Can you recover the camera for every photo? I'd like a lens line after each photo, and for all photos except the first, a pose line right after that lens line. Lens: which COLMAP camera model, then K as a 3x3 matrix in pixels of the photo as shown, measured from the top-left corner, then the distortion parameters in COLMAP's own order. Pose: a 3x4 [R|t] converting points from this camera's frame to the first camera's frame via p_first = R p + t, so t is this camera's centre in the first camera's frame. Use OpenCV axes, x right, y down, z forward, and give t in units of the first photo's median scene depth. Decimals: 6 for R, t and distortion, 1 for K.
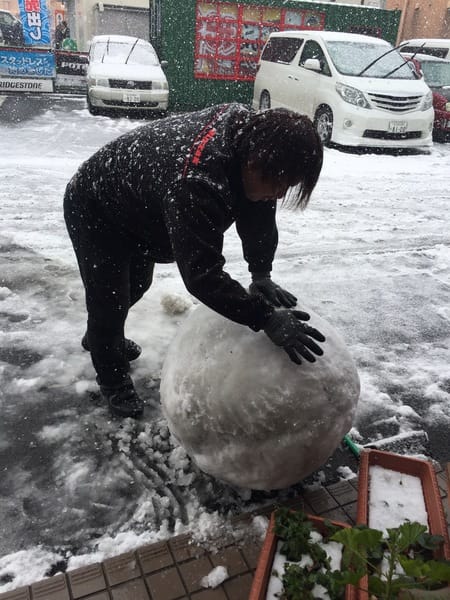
lens RADIAL K [[517.5, 0, 241.0], [0, 517.5, 299.8], [0, 0, 1]] dist [0.088504, -0.114478]
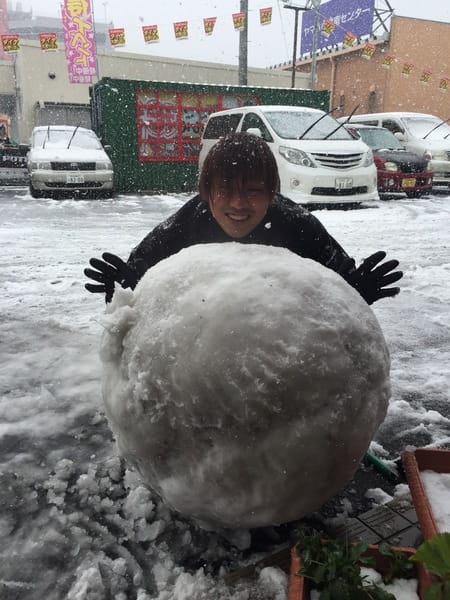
lens RADIAL K [[517.5, 0, 241.0], [0, 517.5, 299.8], [0, 0, 1]] dist [0.088504, -0.114478]
pose [[0.992501, -0.086354, 0.086515, -0.021879], [0.099786, 0.981162, -0.165419, 0.165488], [-0.070600, 0.172812, 0.982421, 0.266430]]
